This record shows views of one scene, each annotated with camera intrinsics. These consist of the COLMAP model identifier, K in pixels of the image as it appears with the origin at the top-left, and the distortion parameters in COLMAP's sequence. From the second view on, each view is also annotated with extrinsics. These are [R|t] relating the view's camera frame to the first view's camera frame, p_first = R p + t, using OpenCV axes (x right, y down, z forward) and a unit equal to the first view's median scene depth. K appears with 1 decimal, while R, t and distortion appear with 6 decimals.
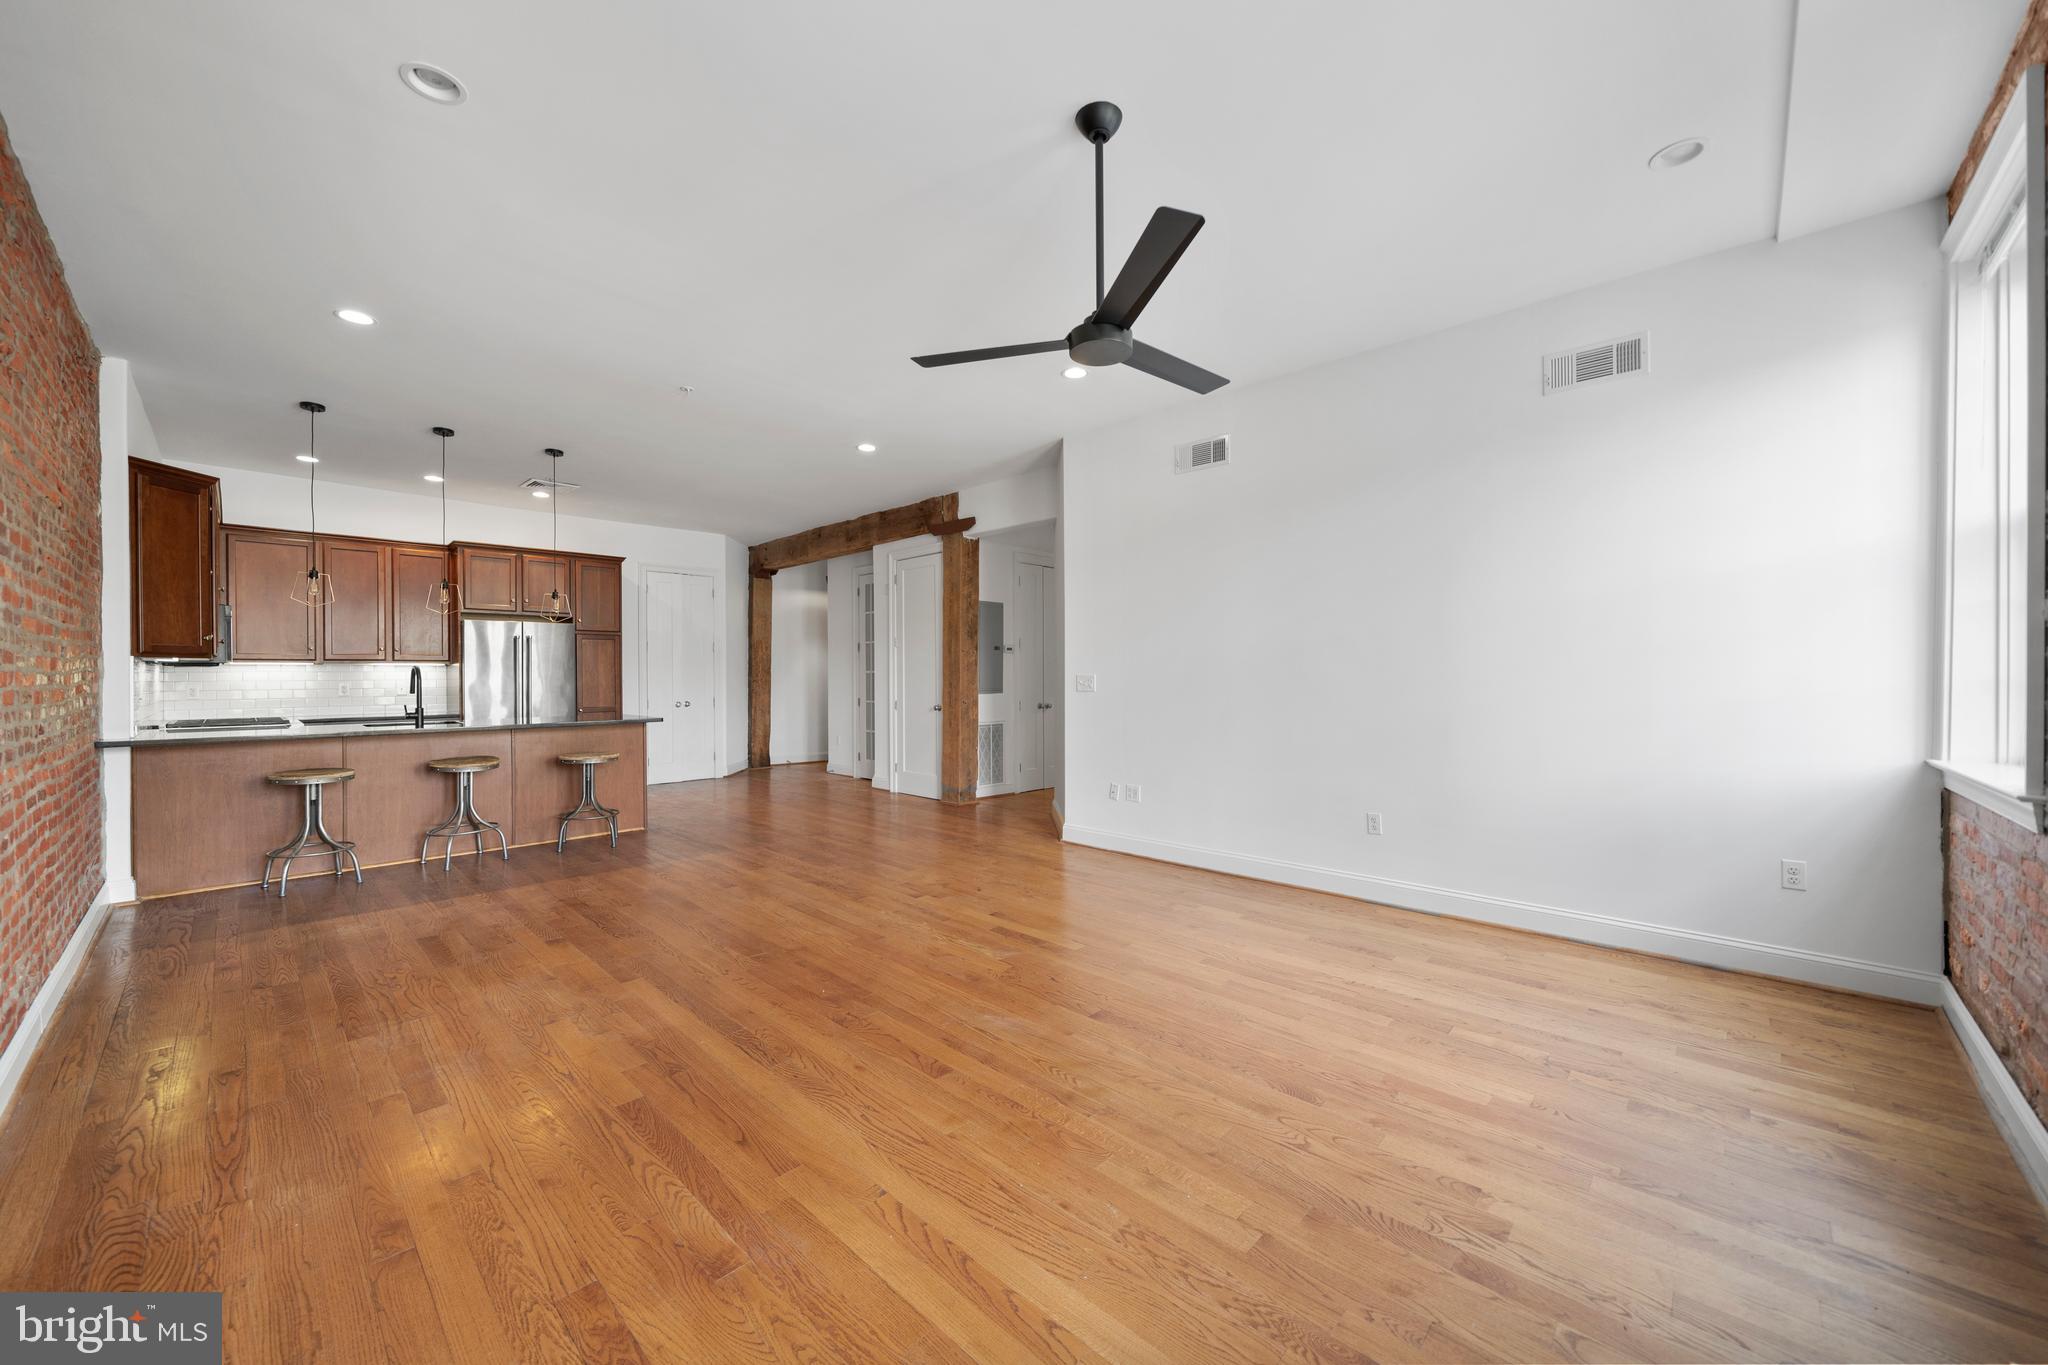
lens RADIAL K [[754.8, 0, 1016.4], [0, 754.8, 680.1], [0, 0, 1]] dist [-0.001791, -0.000110]
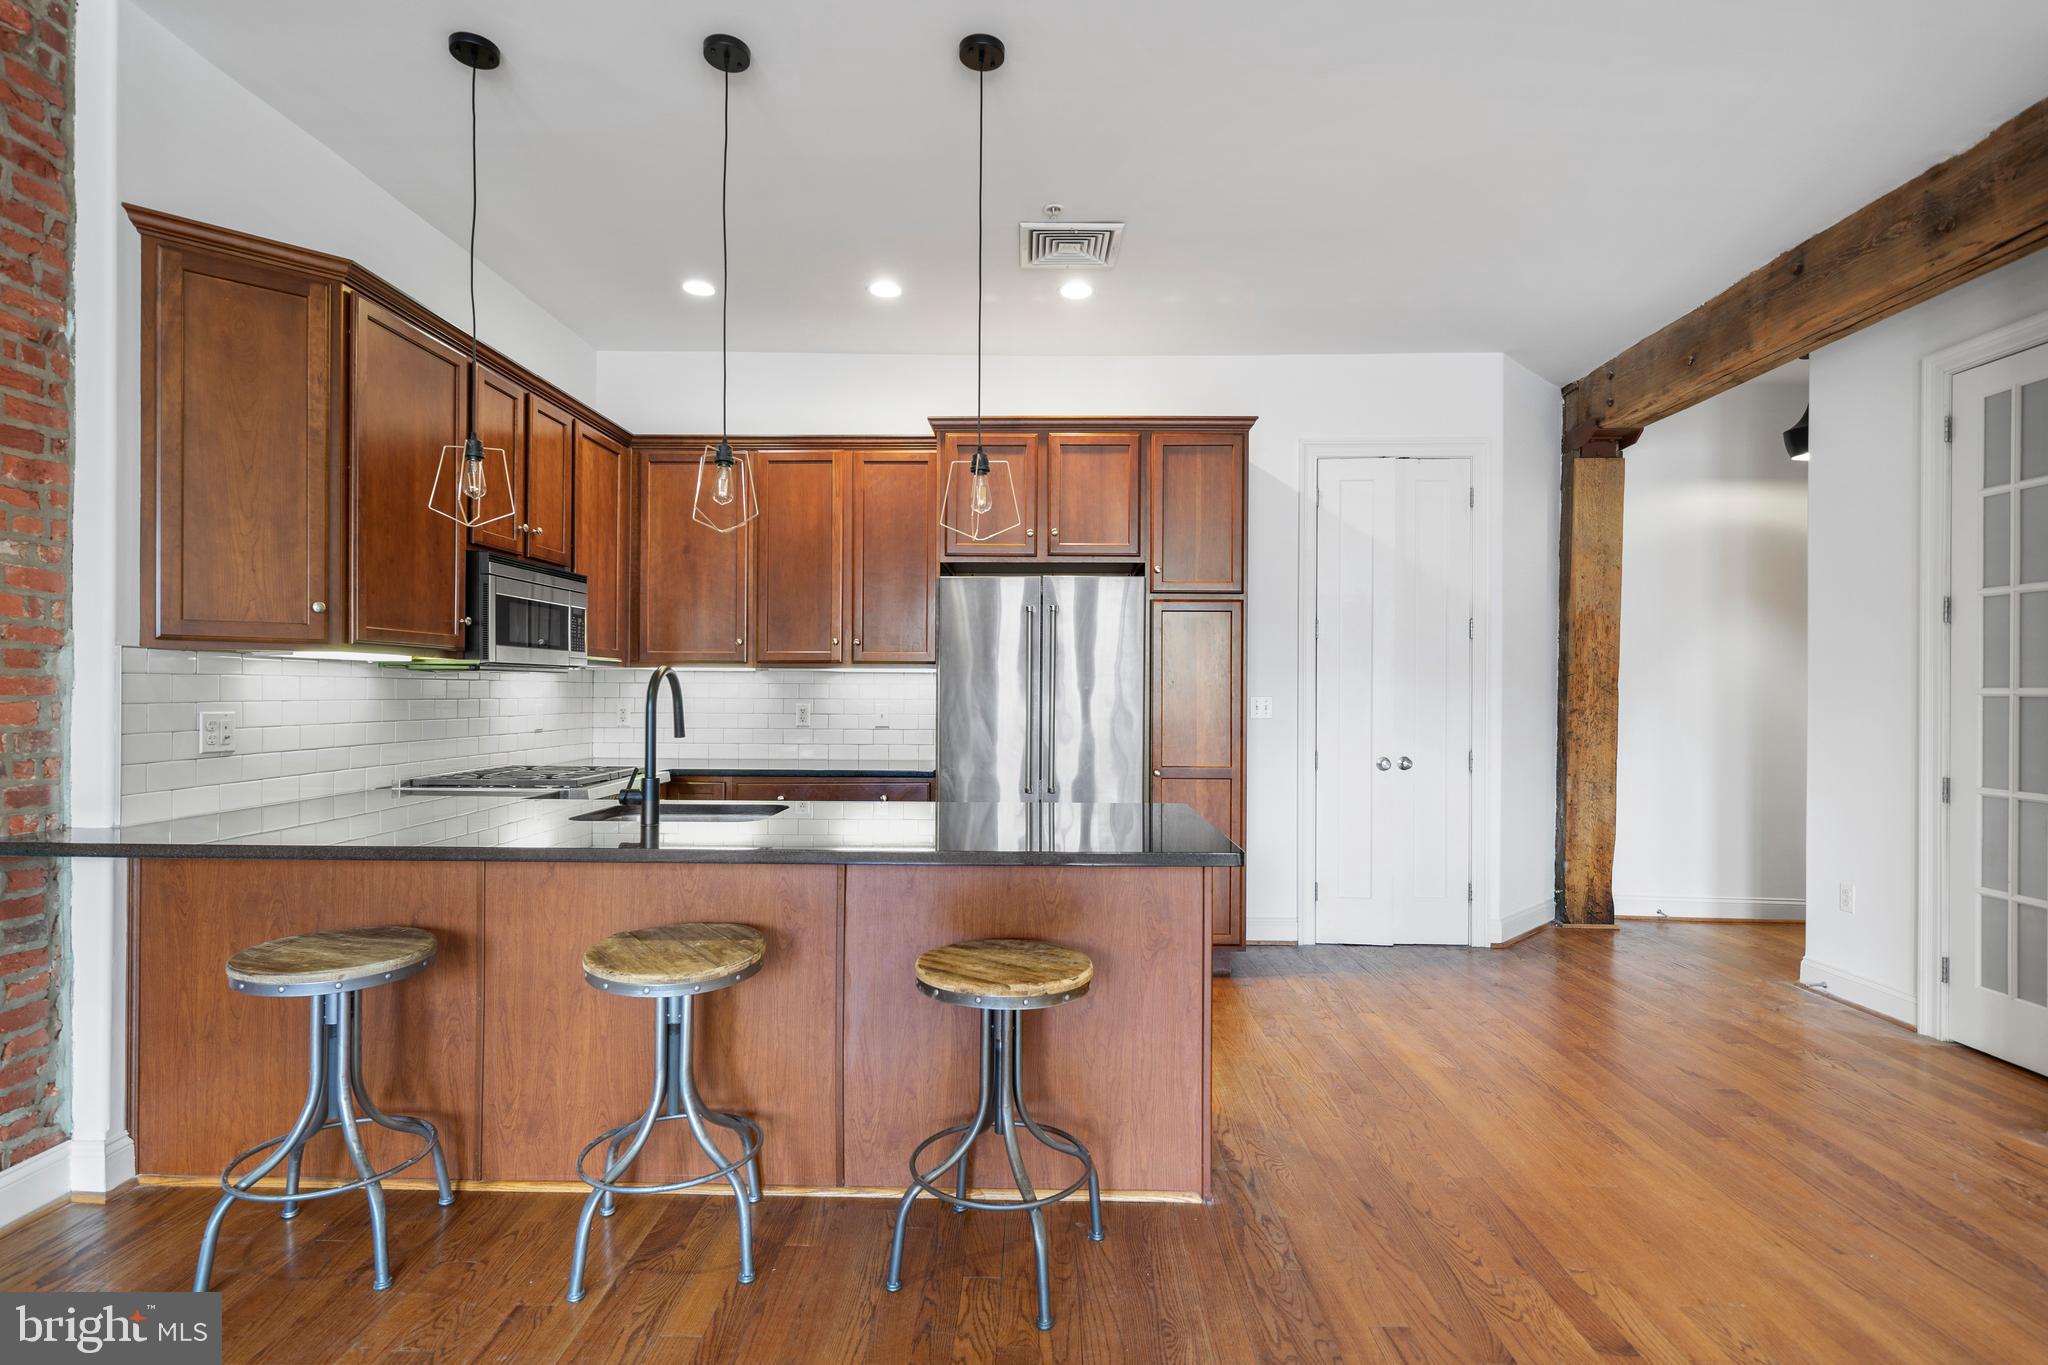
lens RADIAL K [[1013.4, 0, 1017.7], [0, 1013.4, 689.8], [0, 0, 1]] dist [0.001872, -0.000870]
pose [[0.677720, 0.007377, -0.735283, -0.204094], [-0.014142, 0.999895, -0.003003, -0.005926], [0.735184, 0.012433, 0.677754, 0.561717]]
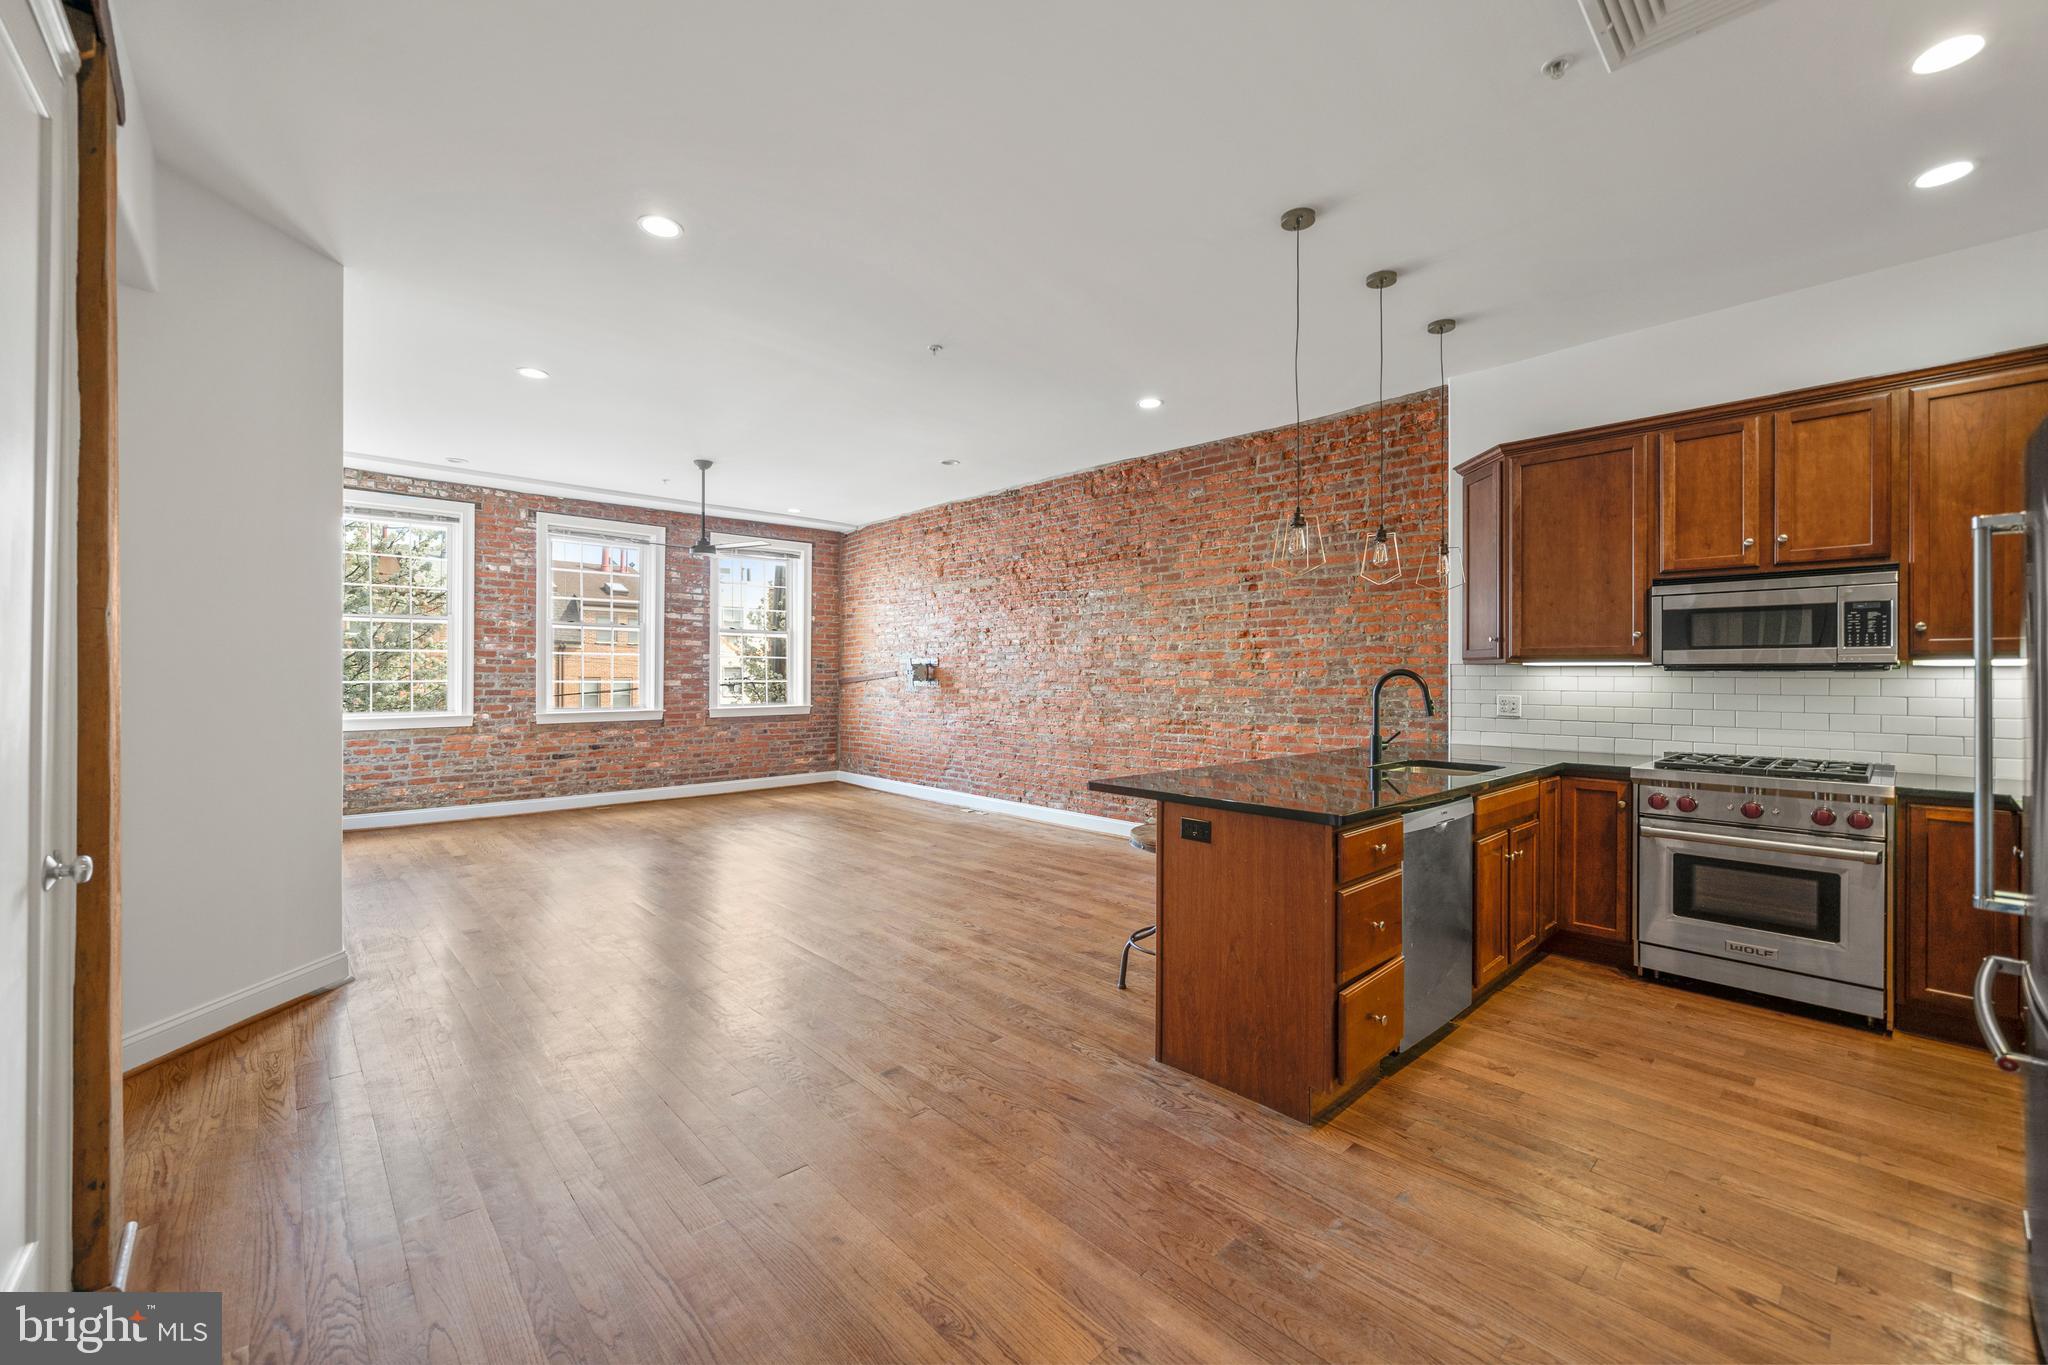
lens RADIAL K [[813.1, 0, 999.0], [0, 813.1, 665.1], [0, 0, 1]] dist [0.001900, 0.000765]
pose [[-0.997356, 0.003734, 0.072578, -0.365020], [0.003635, 0.999992, -0.001490, -0.017307], [-0.072583, -0.001222, -0.997362, 1.230895]]
